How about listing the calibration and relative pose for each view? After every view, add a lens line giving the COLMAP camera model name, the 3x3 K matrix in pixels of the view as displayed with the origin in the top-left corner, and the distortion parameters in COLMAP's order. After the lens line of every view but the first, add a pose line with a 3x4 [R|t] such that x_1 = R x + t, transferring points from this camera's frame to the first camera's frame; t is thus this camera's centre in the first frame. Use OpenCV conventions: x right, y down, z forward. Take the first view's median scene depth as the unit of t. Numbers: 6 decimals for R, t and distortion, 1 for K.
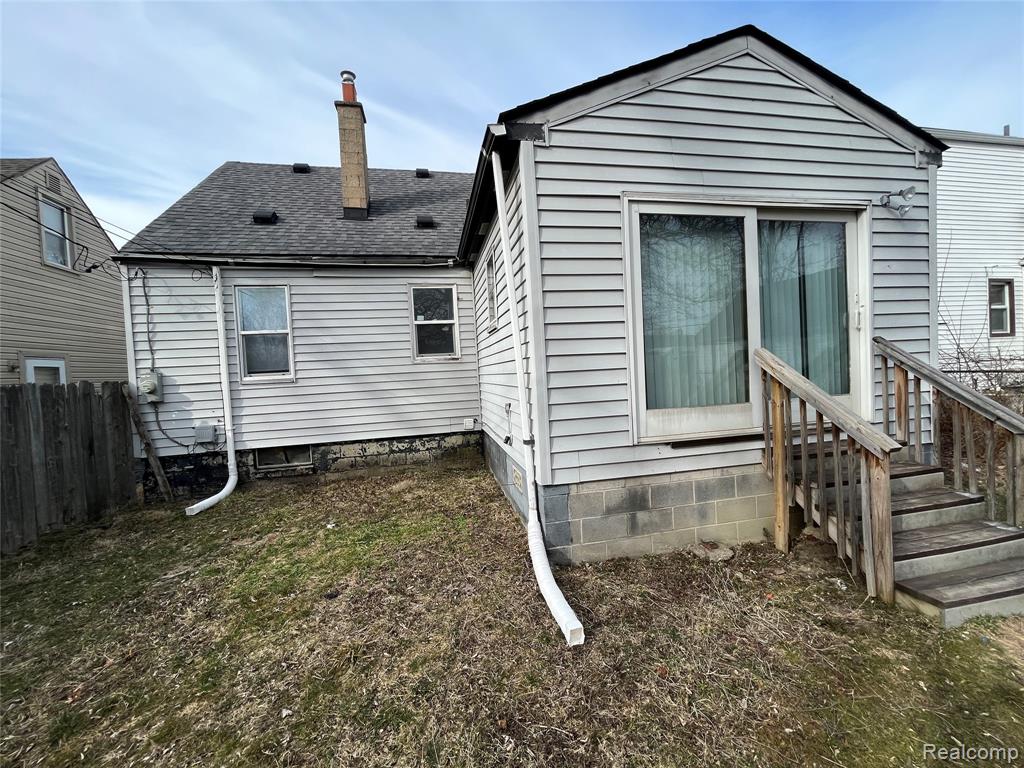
lens RADIAL K [[410.2, 0, 512.7], [0, 410.2, 381.2], [0, 0, 1]] dist [-0.003034, -0.000058]
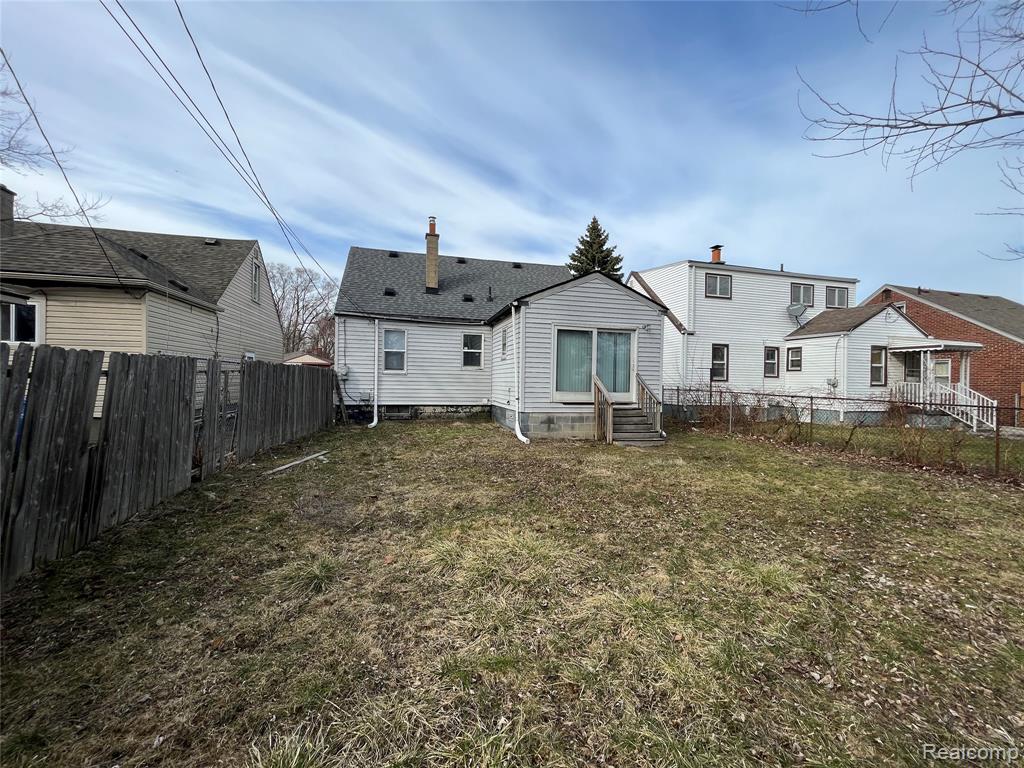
lens RADIAL K [[410.2, 0, 512.7], [0, 410.2, 381.2], [0, 0, 1]] dist [-0.003034, -0.000058]
pose [[0.996191, 0.070025, 0.051958, -0.092859], [-0.068649, 0.997253, -0.027812, 0.057221], [-0.053763, 0.024139, 0.998262, -1.174836]]
